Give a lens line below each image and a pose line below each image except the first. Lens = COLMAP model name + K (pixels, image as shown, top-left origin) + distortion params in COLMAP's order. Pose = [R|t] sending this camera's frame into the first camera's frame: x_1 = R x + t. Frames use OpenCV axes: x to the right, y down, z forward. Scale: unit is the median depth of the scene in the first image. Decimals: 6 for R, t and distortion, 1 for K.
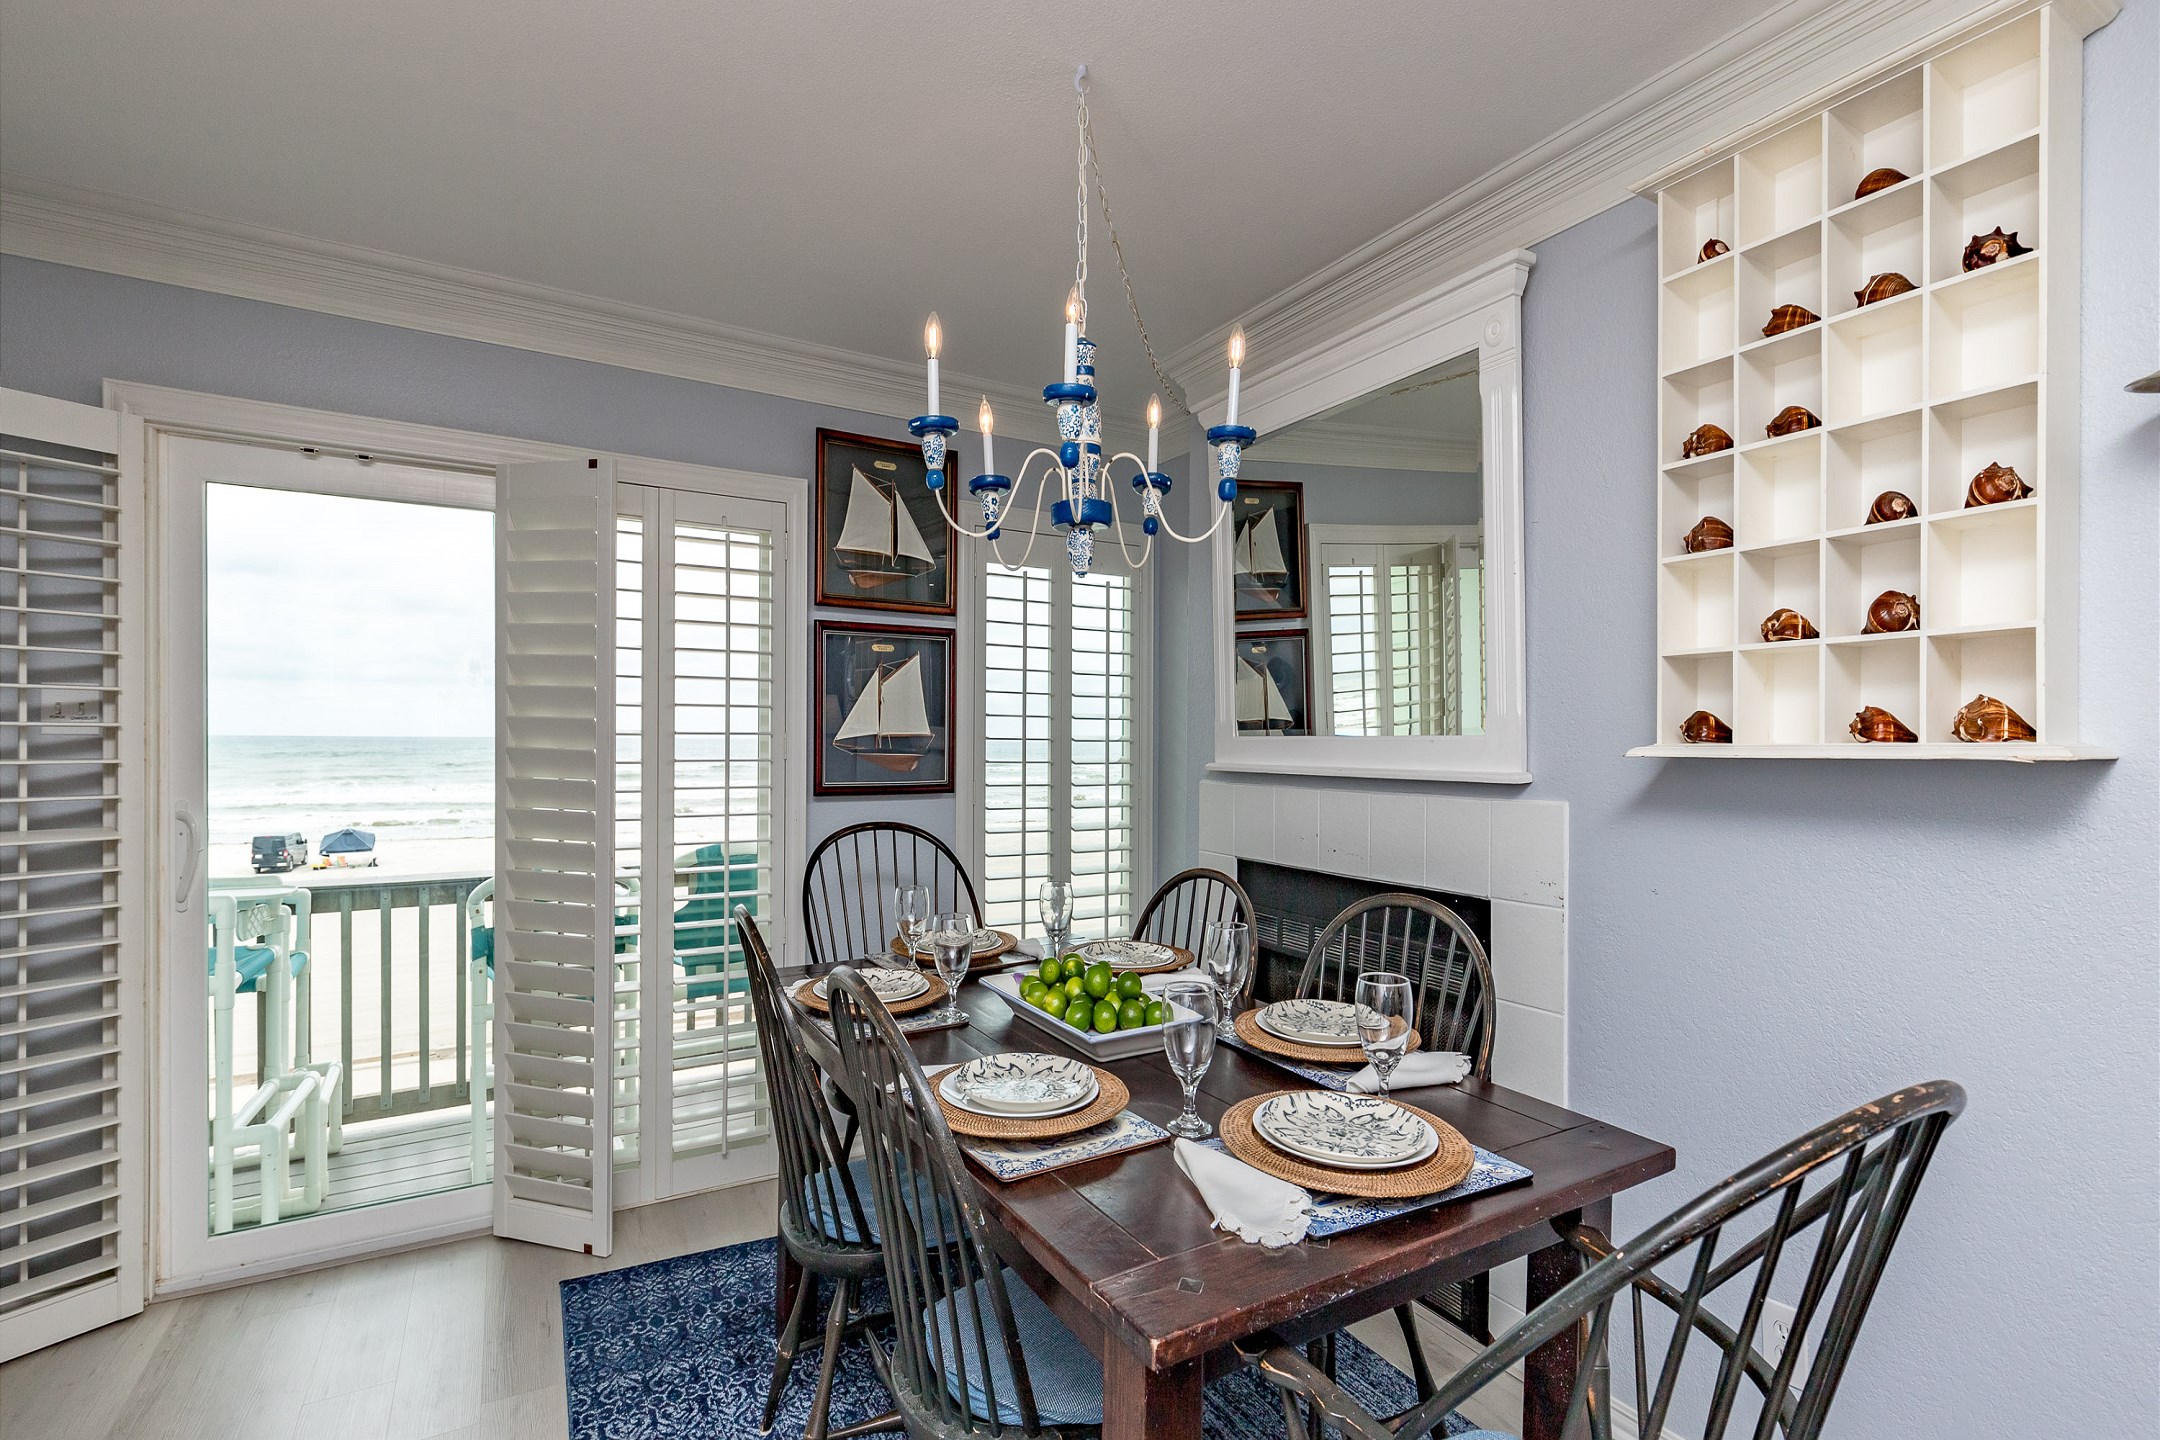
lens RADIAL K [[970.4, 0, 1077.9], [0, 970.4, 741.6], [0, 0, 1]] dist [-0.000866, -0.000211]
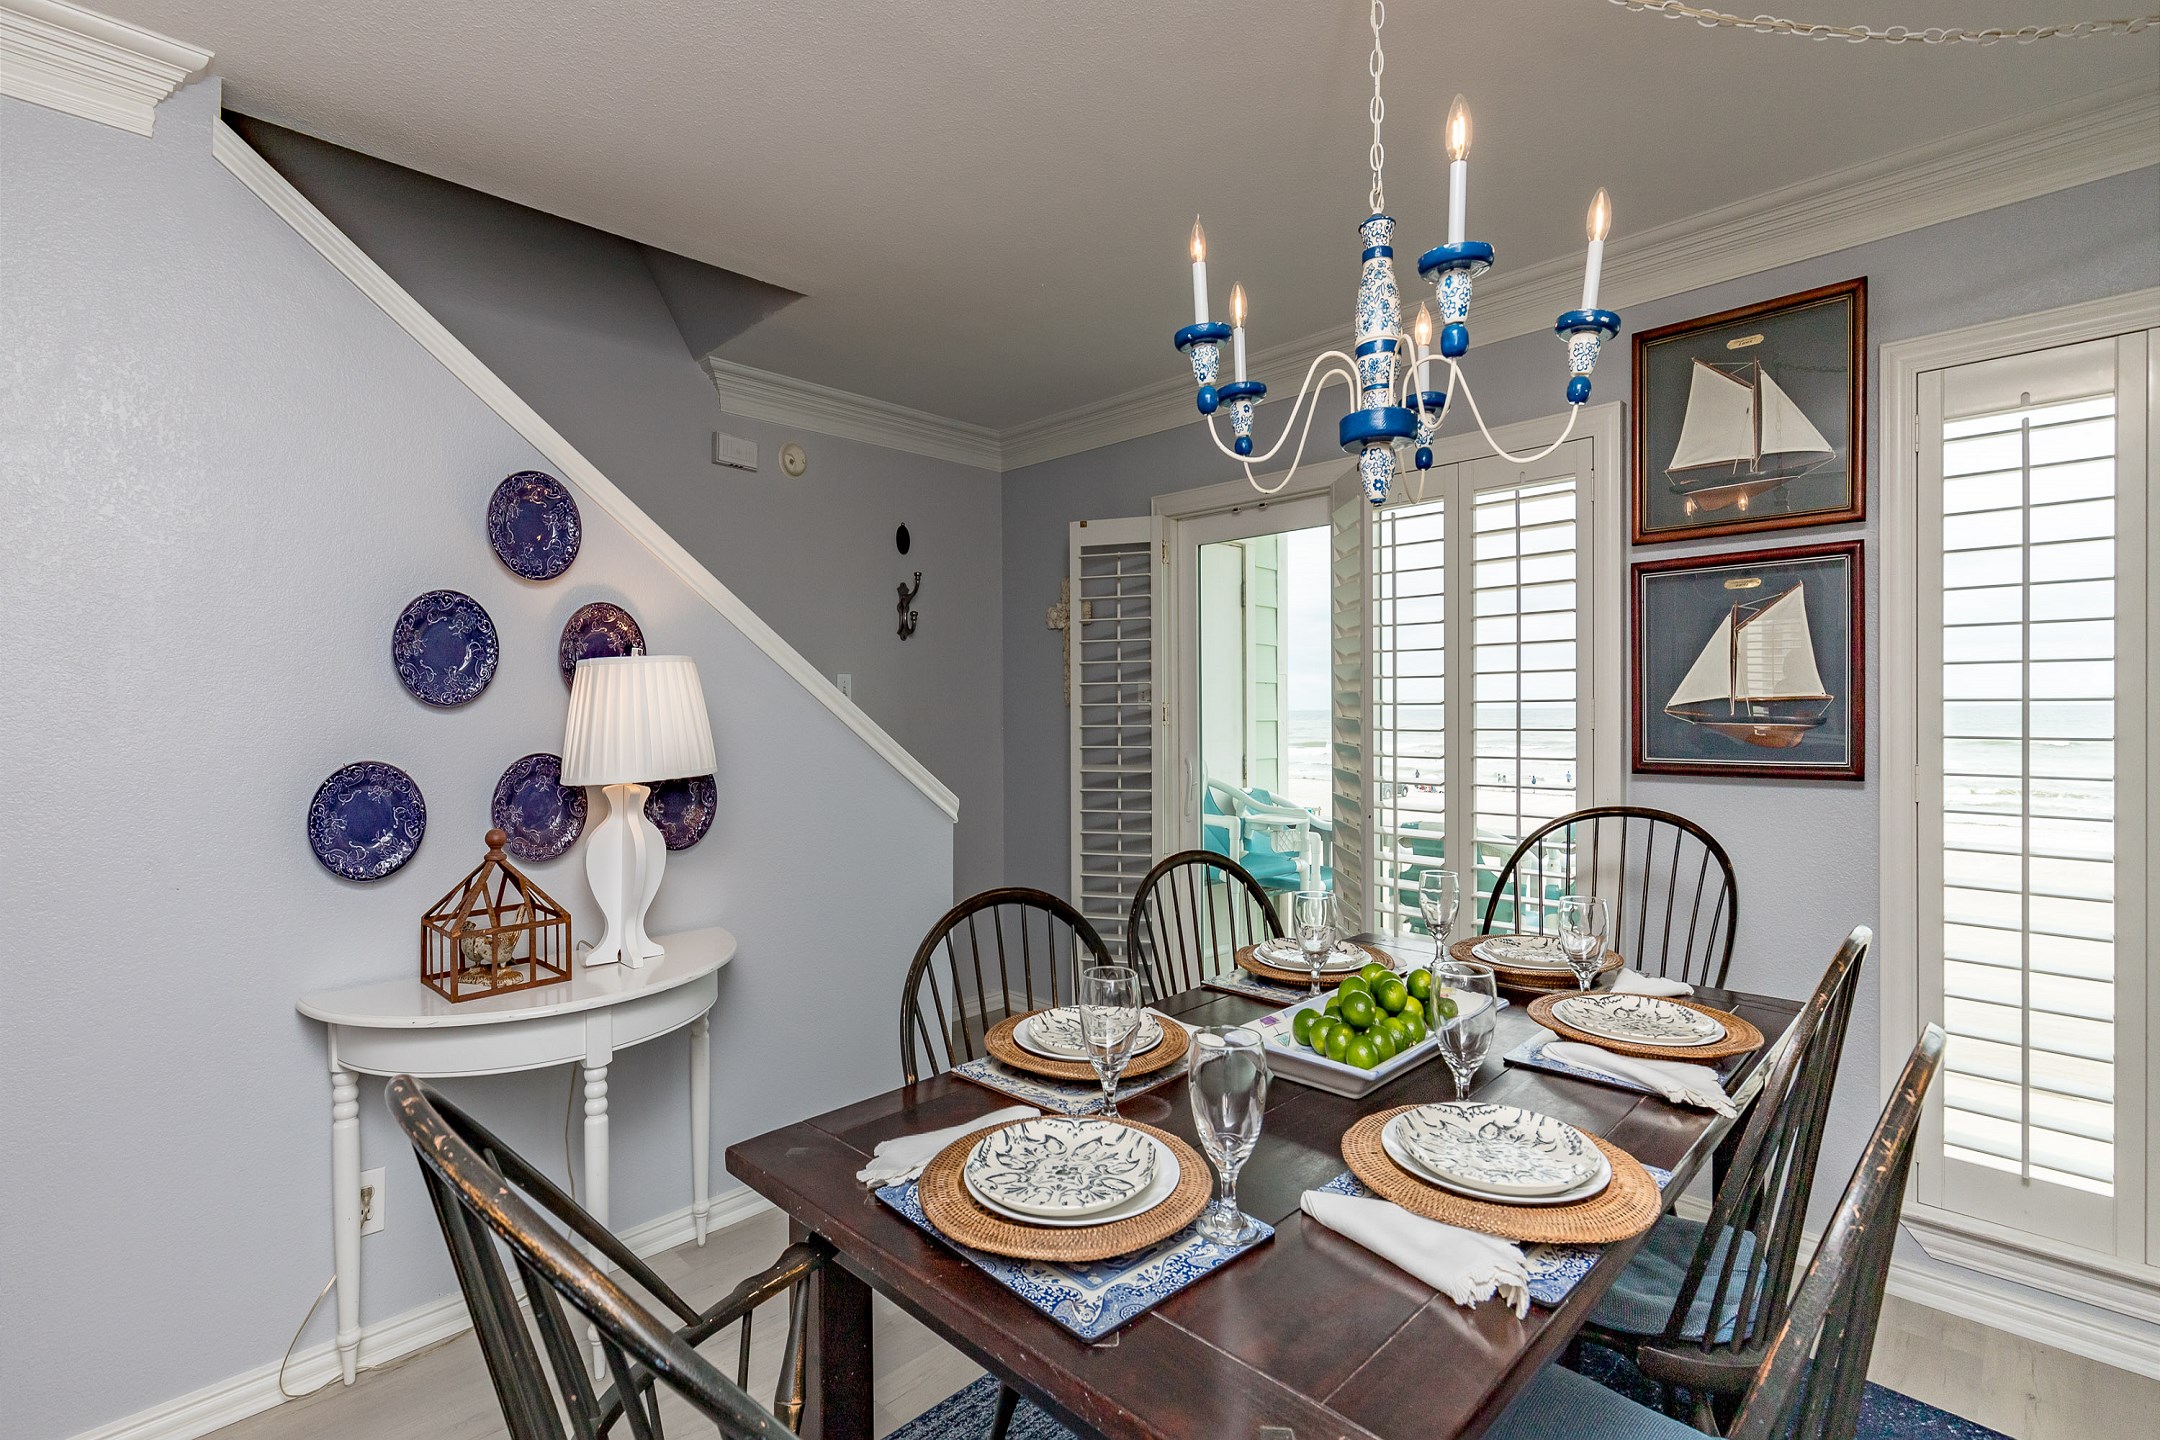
lens RADIAL K [[980.5, 0, 1072.6], [0, 980.5, 718.5], [0, 0, 1]] dist [-0.000083, -0.001074]
pose [[0.246710, -0.002211, -0.969087, 0.425345], [0.009141, 0.999958, 0.000046, 0.004070], [0.969046, -0.008870, 0.246720, 0.312109]]
